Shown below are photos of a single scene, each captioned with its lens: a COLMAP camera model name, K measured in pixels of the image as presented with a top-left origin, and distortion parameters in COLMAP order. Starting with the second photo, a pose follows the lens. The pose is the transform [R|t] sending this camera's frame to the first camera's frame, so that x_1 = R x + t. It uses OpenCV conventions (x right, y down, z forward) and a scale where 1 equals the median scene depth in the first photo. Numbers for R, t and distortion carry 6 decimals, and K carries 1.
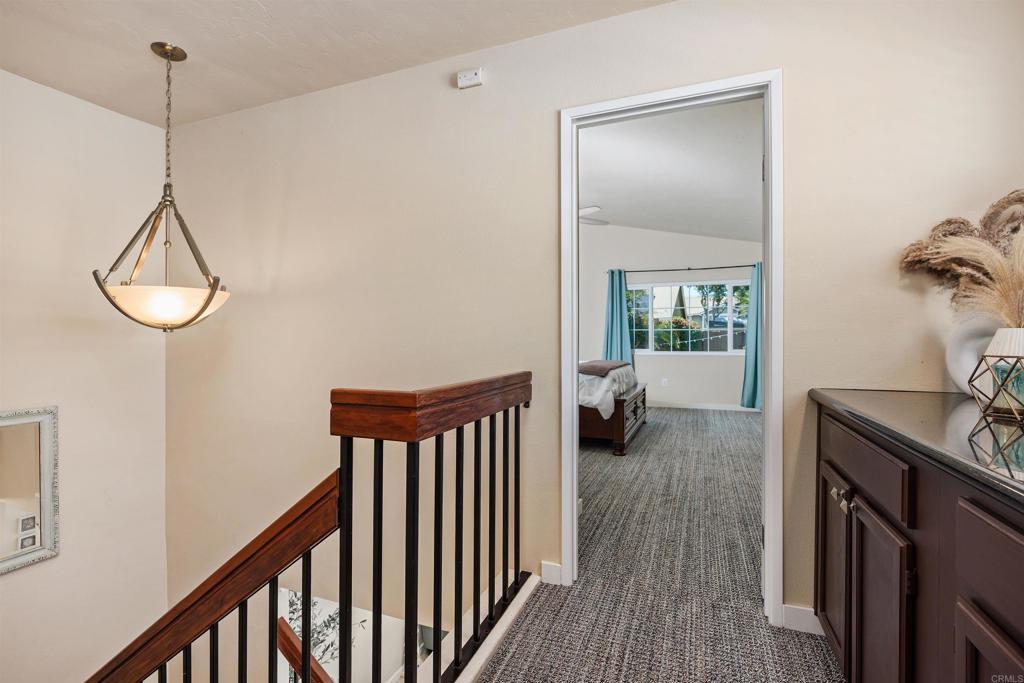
lens RADIAL K [[487.0, 0, 514.7], [0, 487.0, 341.3], [0, 0, 1]] dist [0.001444, 0.000154]
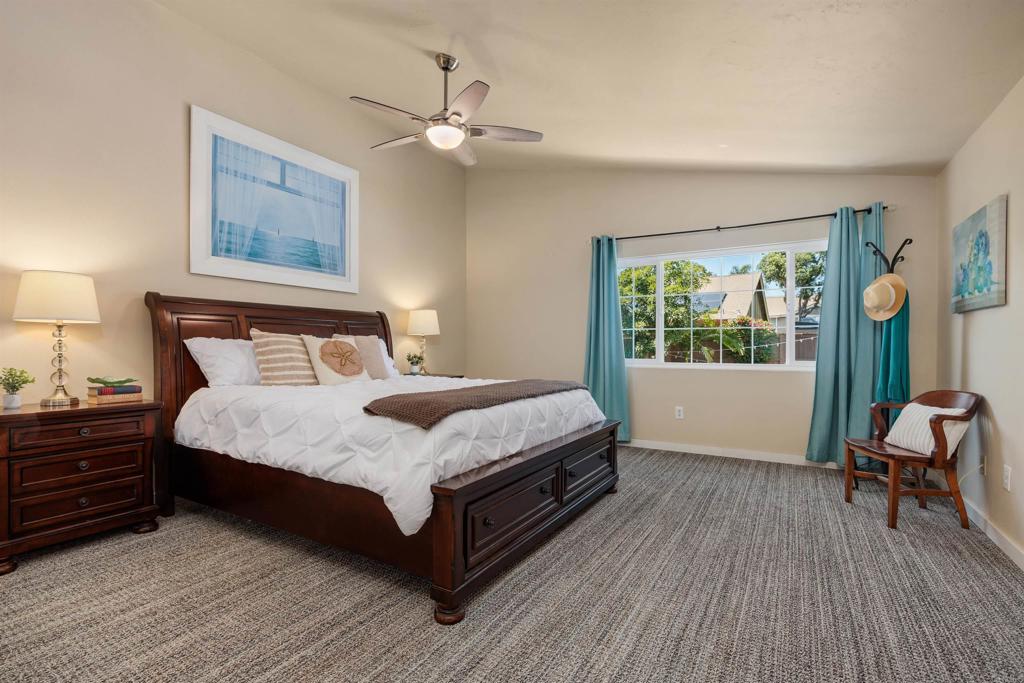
lens RADIAL K [[487.0, 0, 506.6], [0, 487.0, 349.6], [0, 0, 1]] dist [0.001444, 0.000154]
pose [[0.986351, 0.001791, -0.164644, 0.192523], [-0.000666, 0.999976, 0.006885, -0.000500], [0.164653, -0.006681, 0.986329, 0.344750]]
